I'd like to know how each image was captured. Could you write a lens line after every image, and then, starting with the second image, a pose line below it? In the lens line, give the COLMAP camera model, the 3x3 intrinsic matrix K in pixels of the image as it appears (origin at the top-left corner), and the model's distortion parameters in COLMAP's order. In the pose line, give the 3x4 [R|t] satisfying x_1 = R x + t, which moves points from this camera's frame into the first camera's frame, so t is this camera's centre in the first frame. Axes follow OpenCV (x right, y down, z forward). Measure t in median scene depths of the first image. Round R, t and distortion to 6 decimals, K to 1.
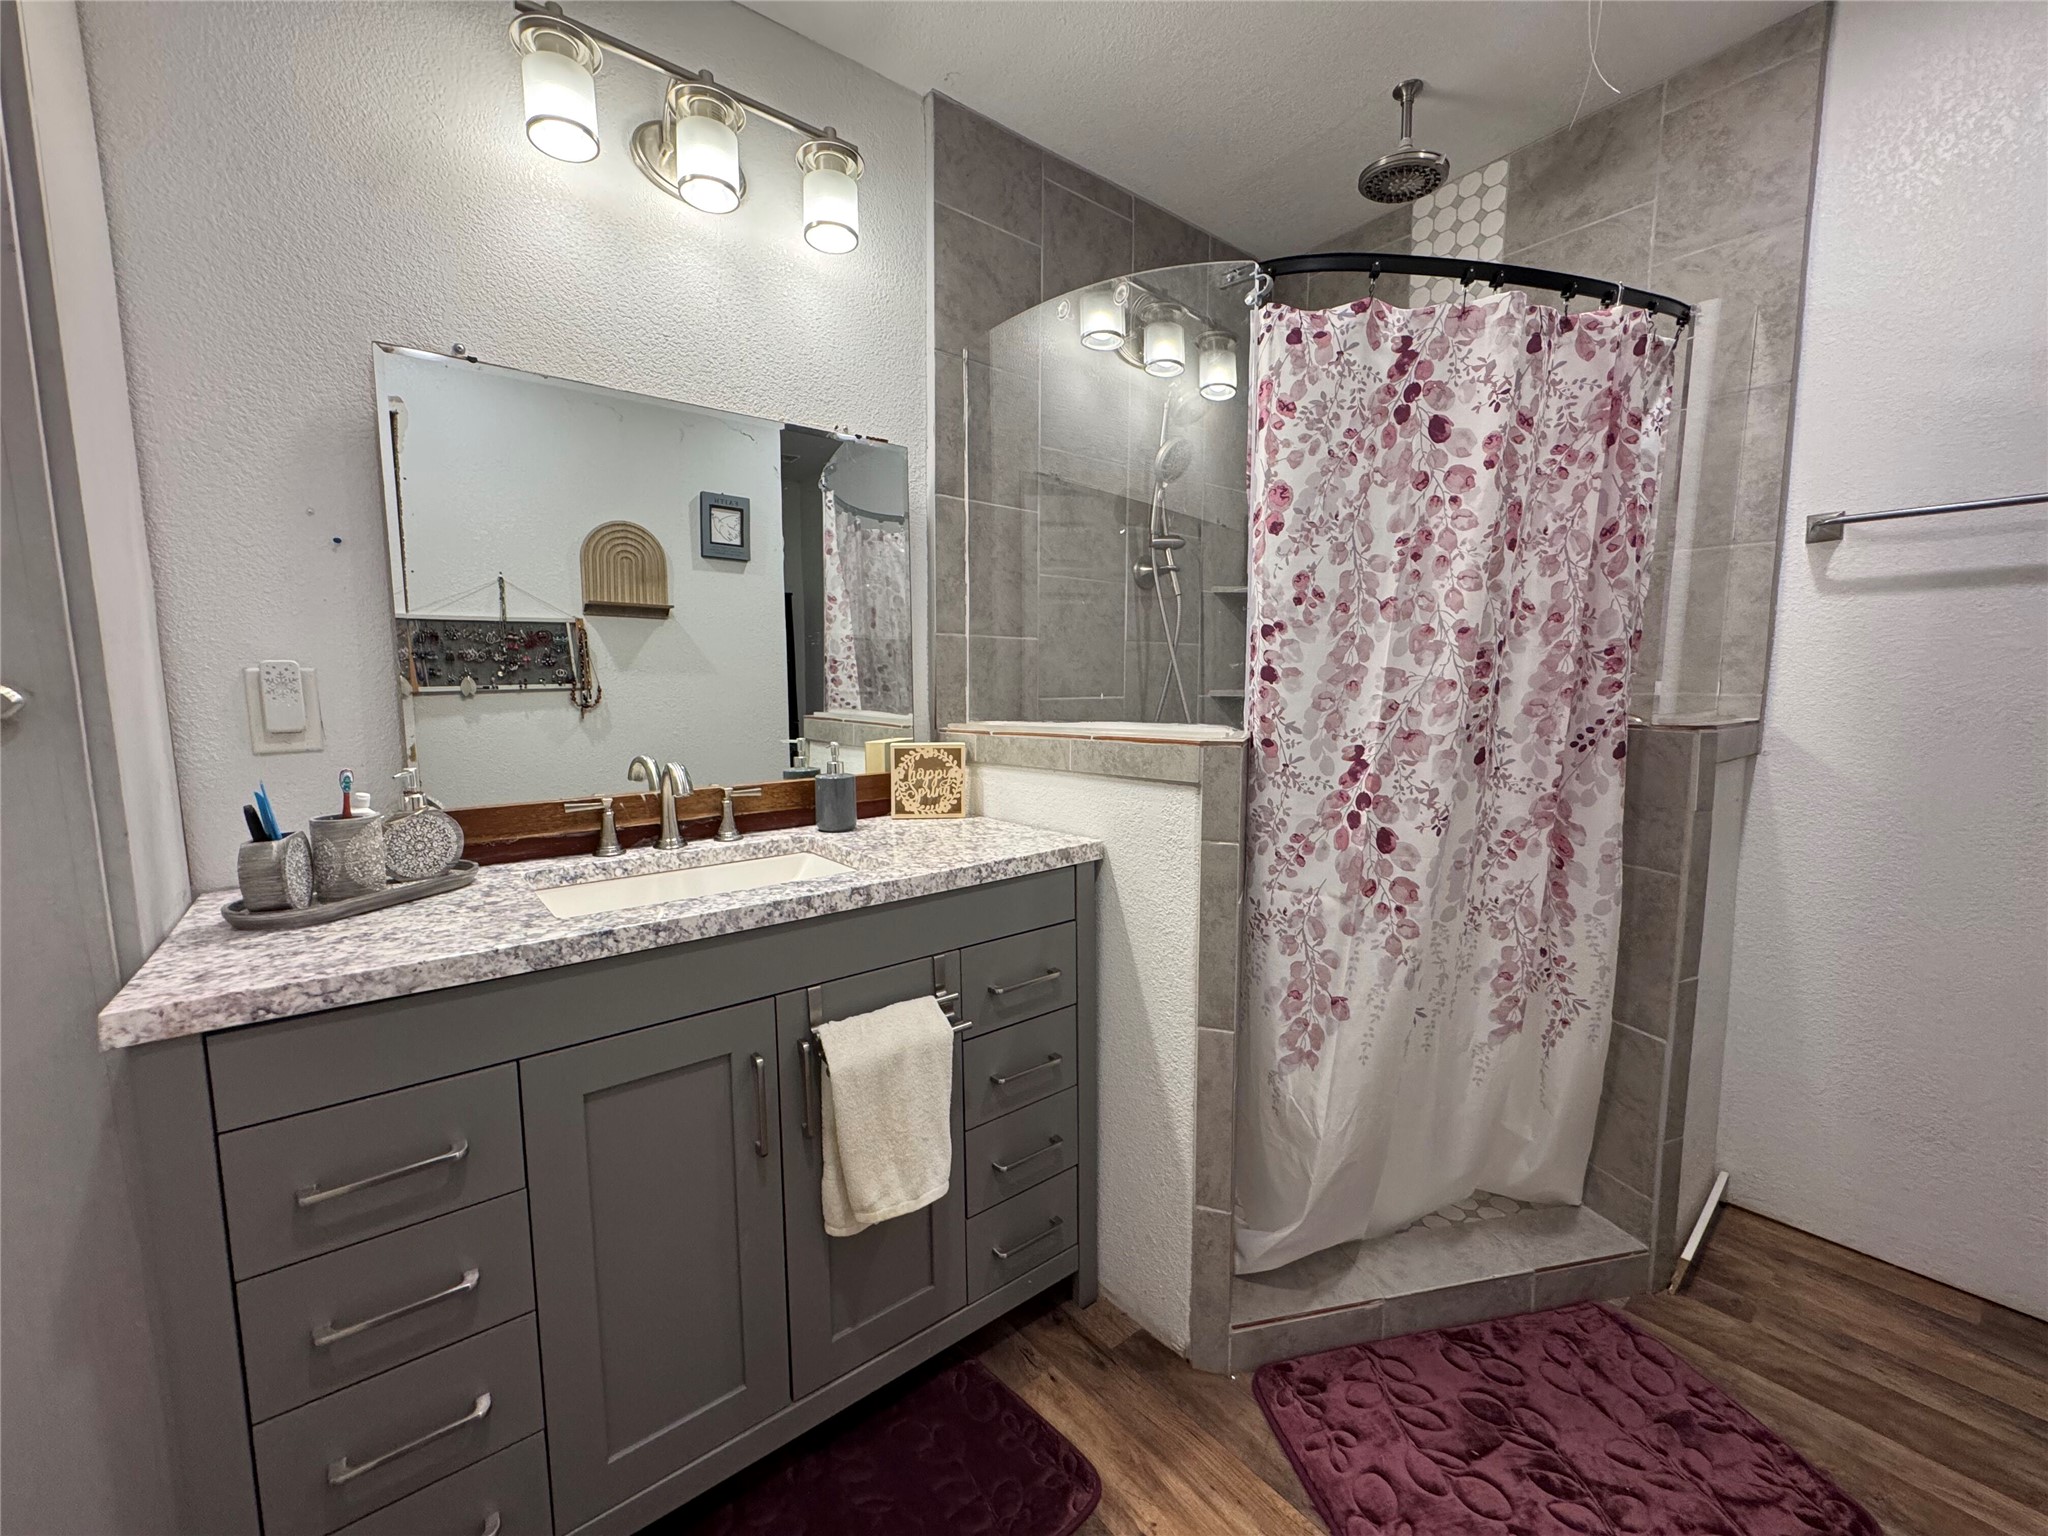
lens RADIAL K [[817.1, 0, 1021.7], [0, 817.1, 768.0], [0, 0, 1]] dist [-0.004313, 0.000784]
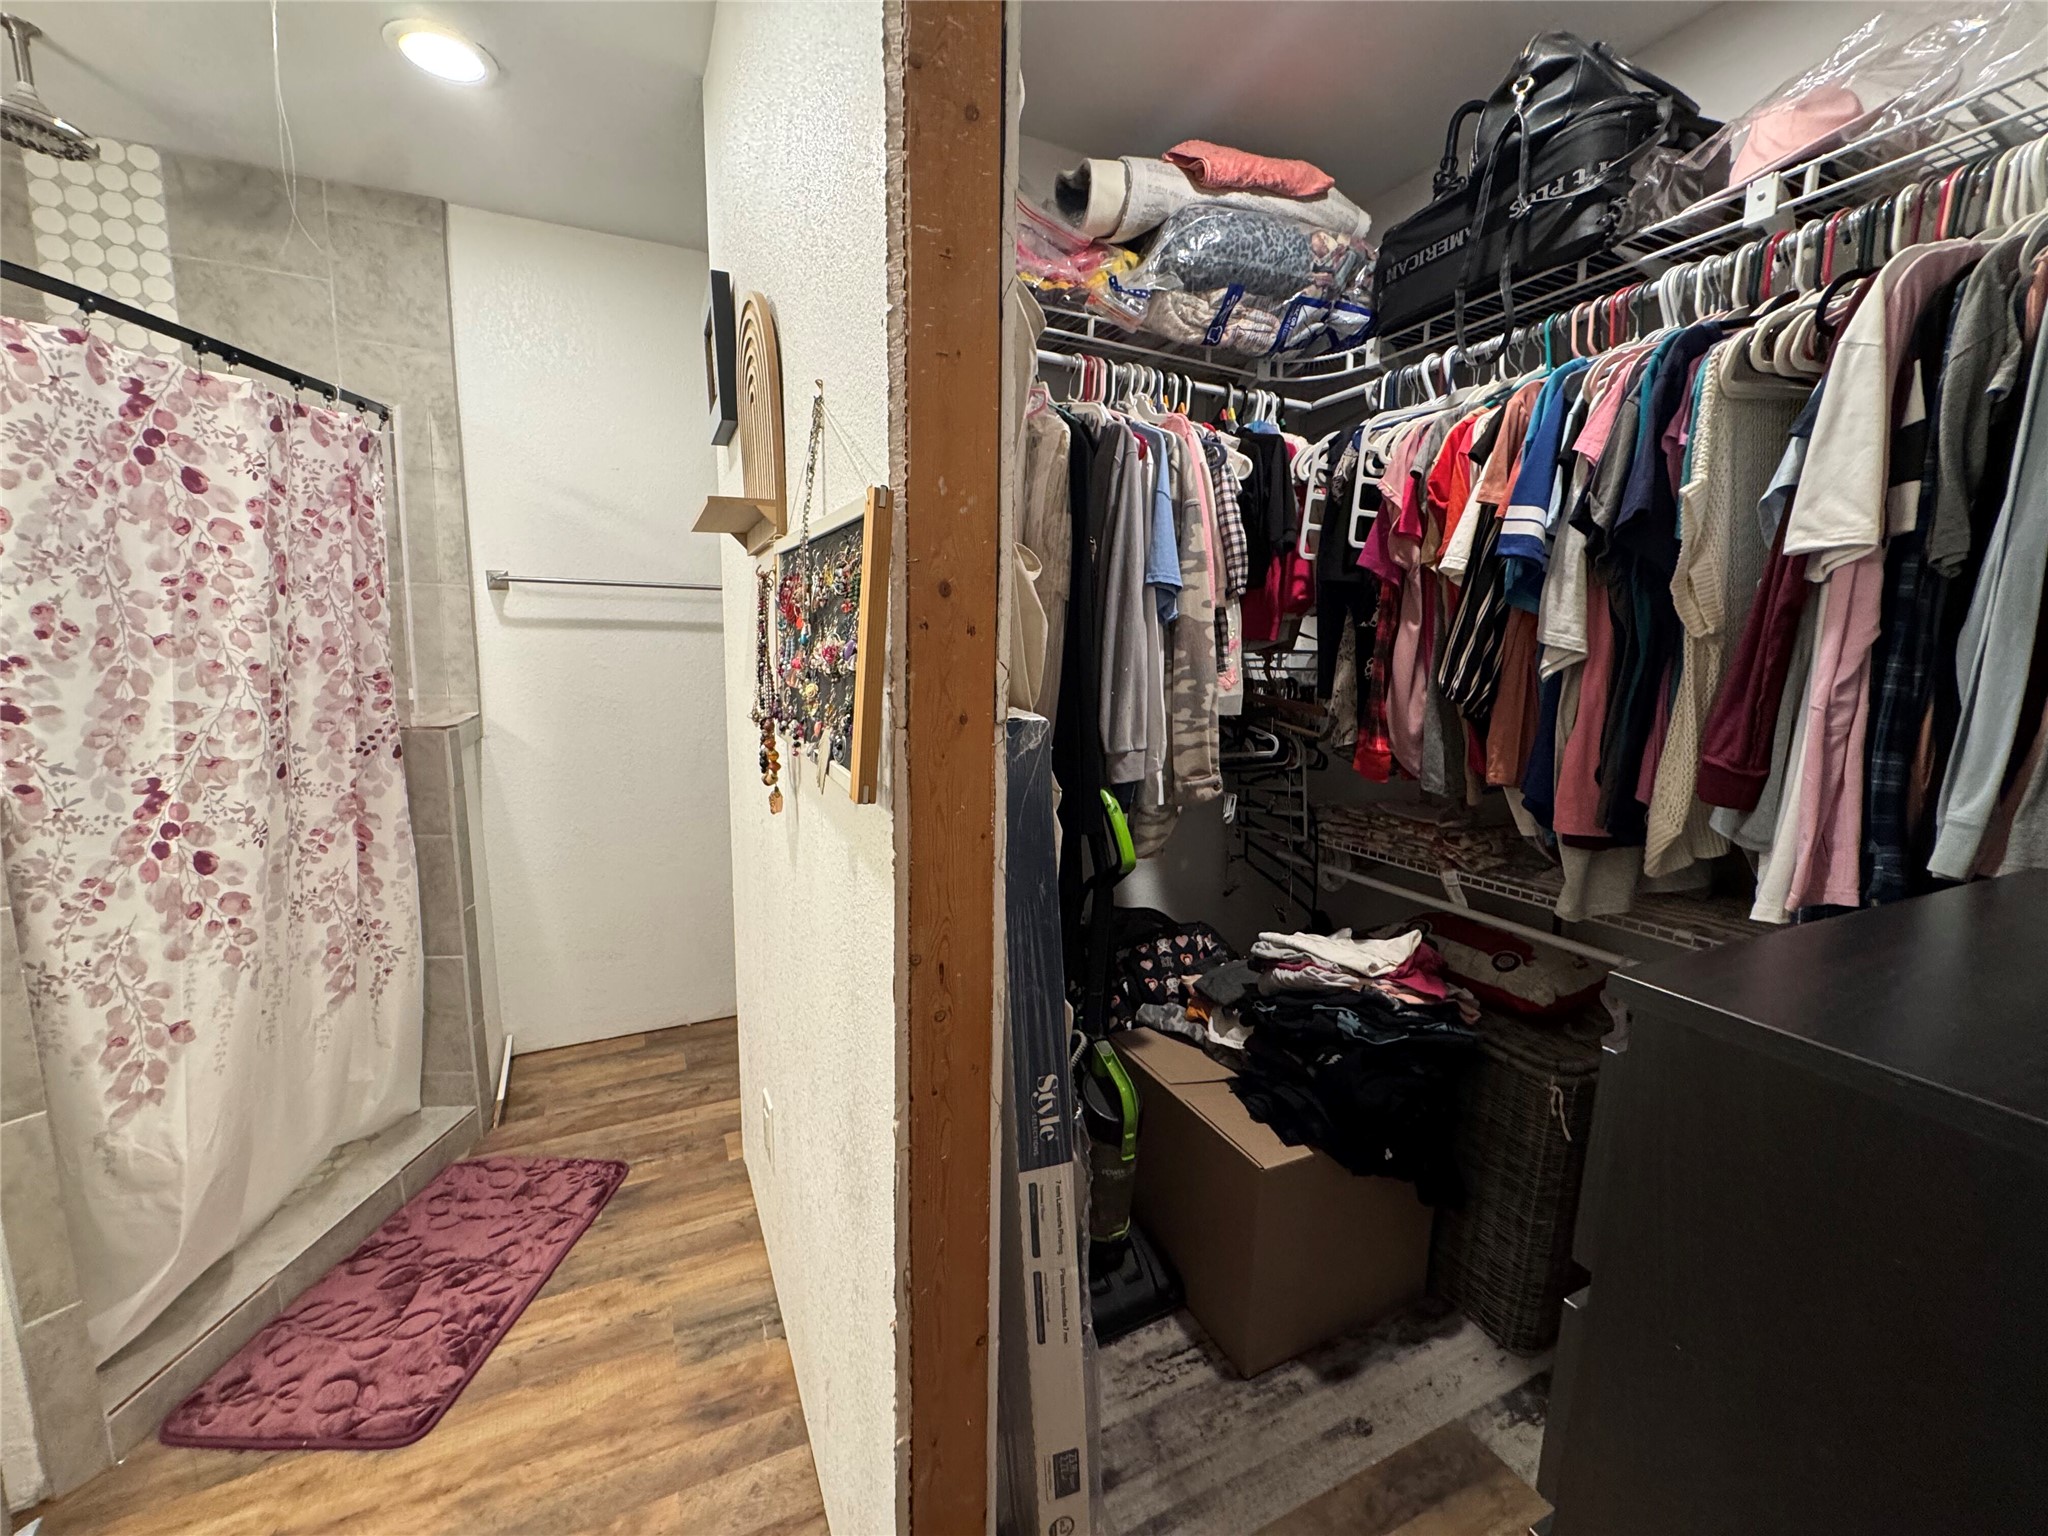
lens RADIAL K [[817.1, 0, 1021.7], [0, 817.1, 768.0], [0, 0, 1]] dist [-0.004313, 0.000784]
pose [[0.221674, -0.133298, 0.965967, -0.323582], [0.086668, 0.989386, 0.116641, -0.064474], [-0.971262, 0.057862, 0.230874, -0.283043]]
